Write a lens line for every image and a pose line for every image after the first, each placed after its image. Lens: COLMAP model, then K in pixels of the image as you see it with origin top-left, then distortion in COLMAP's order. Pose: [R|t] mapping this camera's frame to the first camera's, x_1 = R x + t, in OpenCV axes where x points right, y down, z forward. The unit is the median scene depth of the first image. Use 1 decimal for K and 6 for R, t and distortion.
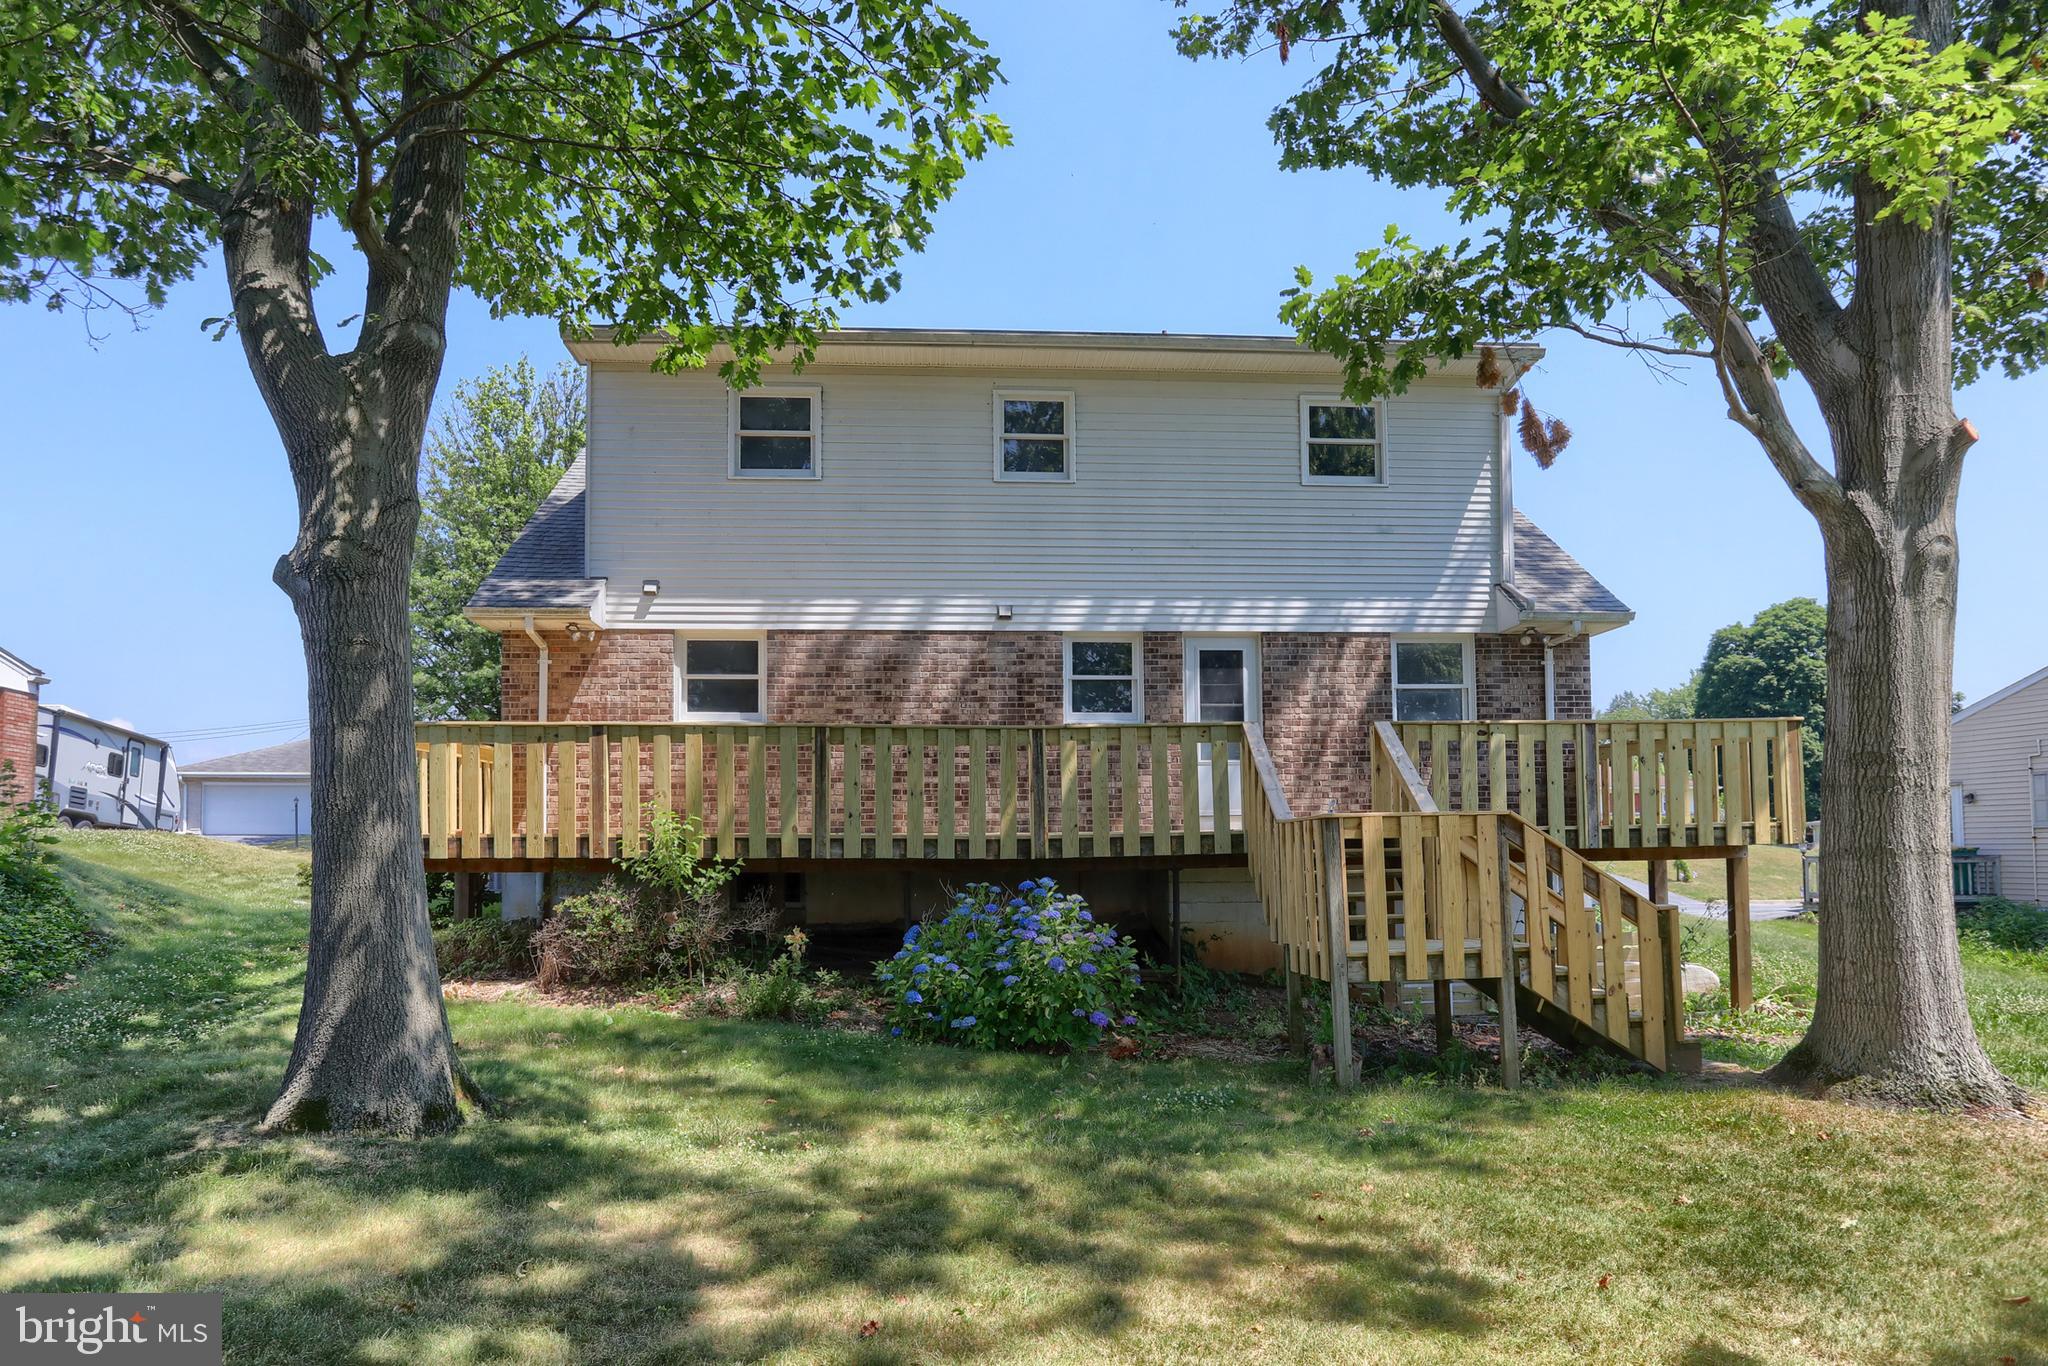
lens RADIAL K [[1286.0, 0, 1024.1], [0, 1286.0, 695.4], [0, 0, 1]] dist [-0.005980, -0.002640]
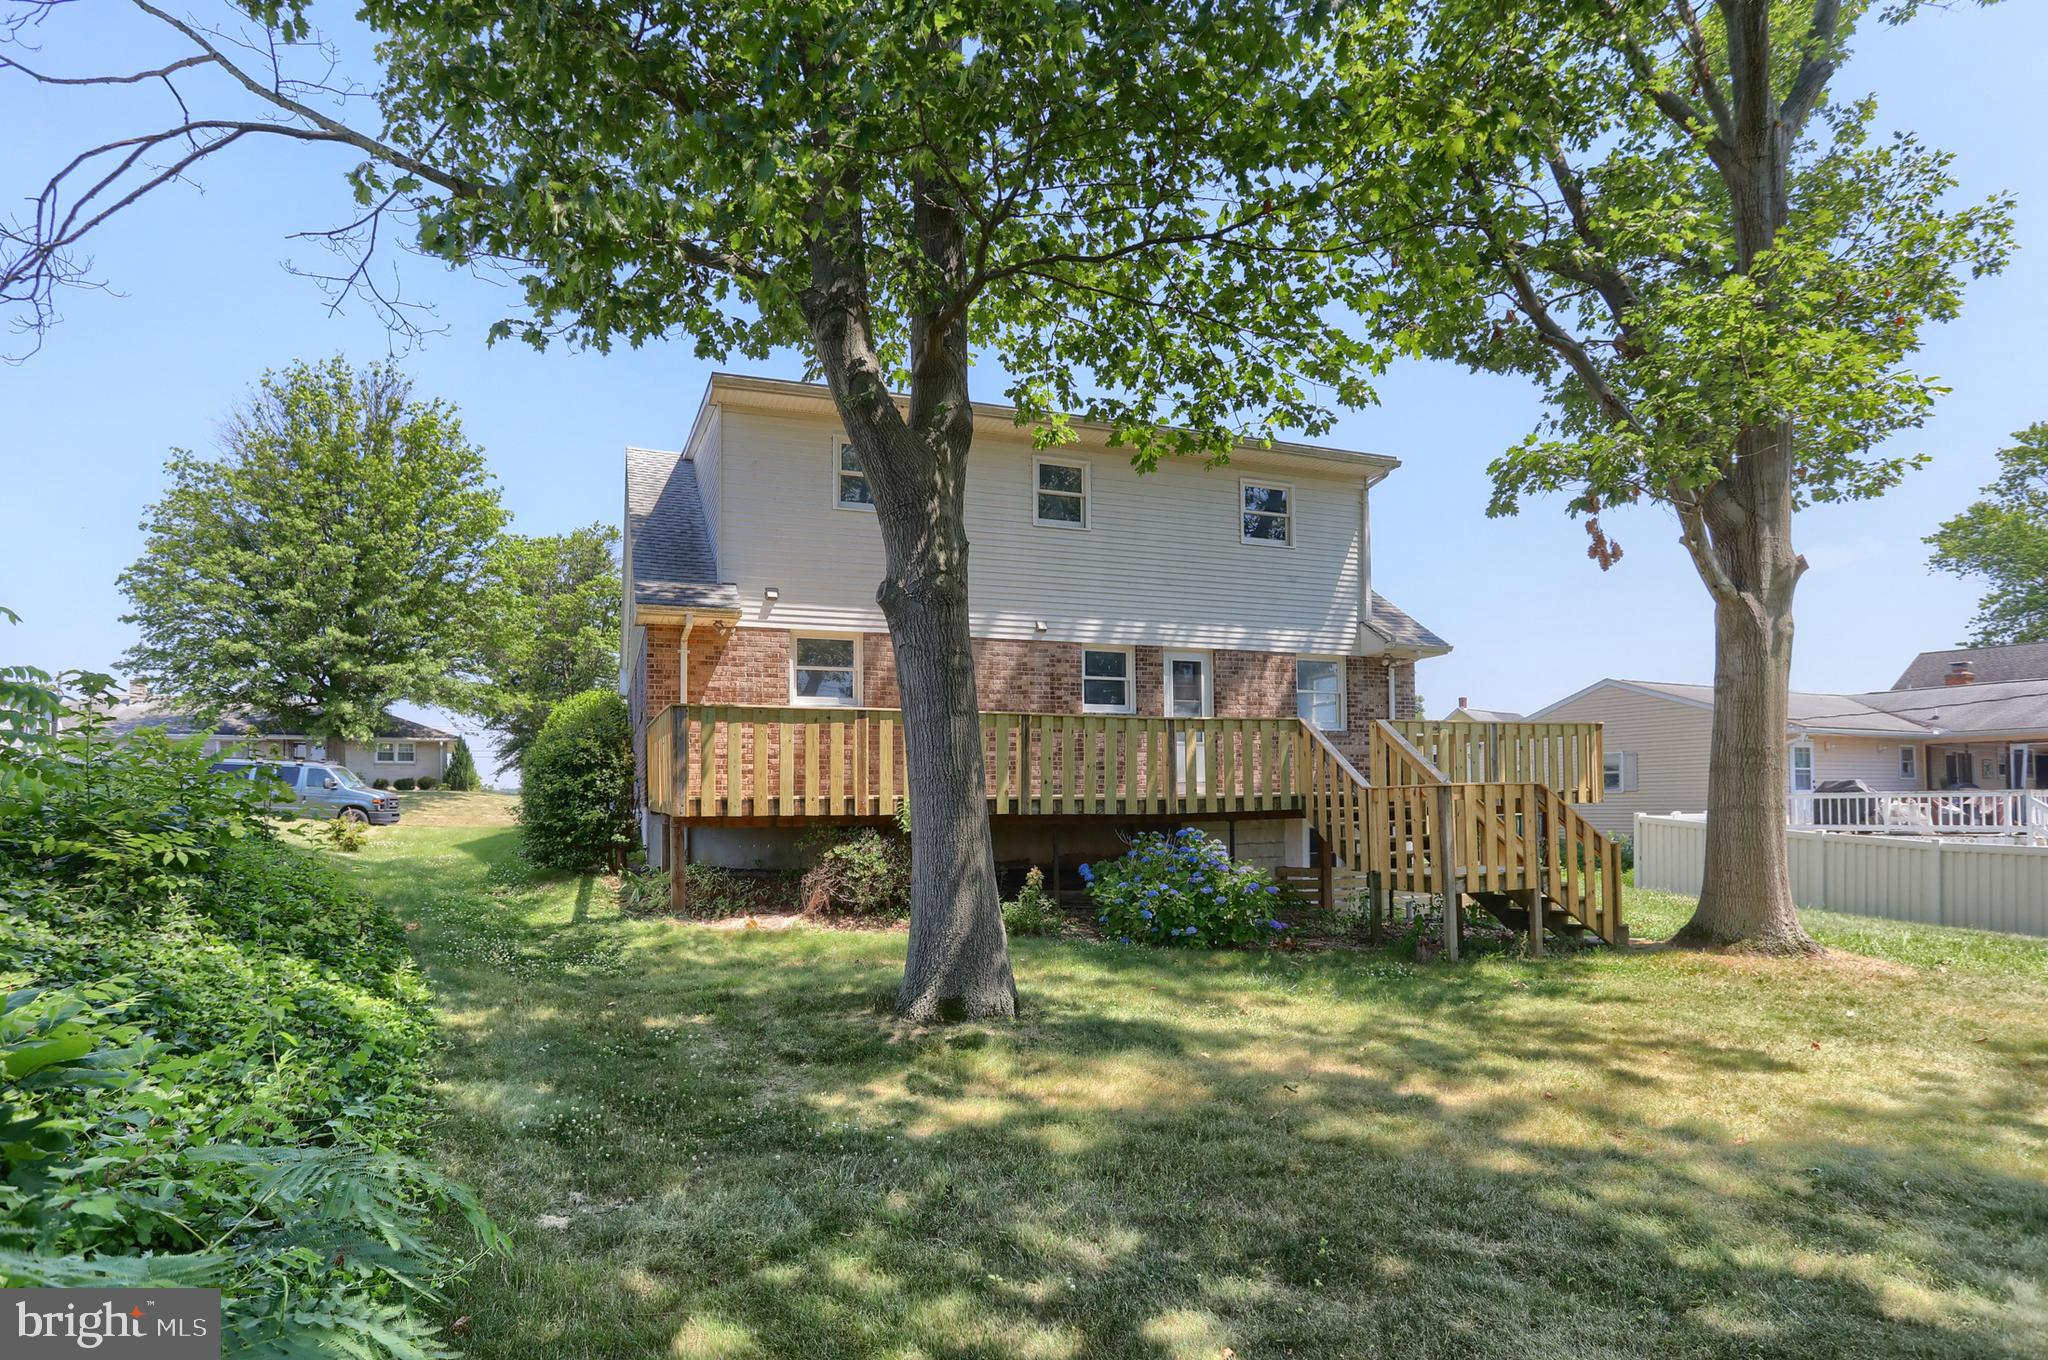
lens RADIAL K [[1060.6, 0, 1018.8], [0, 1060.6, 689.6], [0, 0, 1]] dist [-0.033735, 0.002154]
pose [[0.960453, 0.028417, 0.276987, -0.344550], [-0.030597, 0.999526, 0.003550, -0.003821], [-0.276755, -0.011884, 0.960867, -0.030036]]
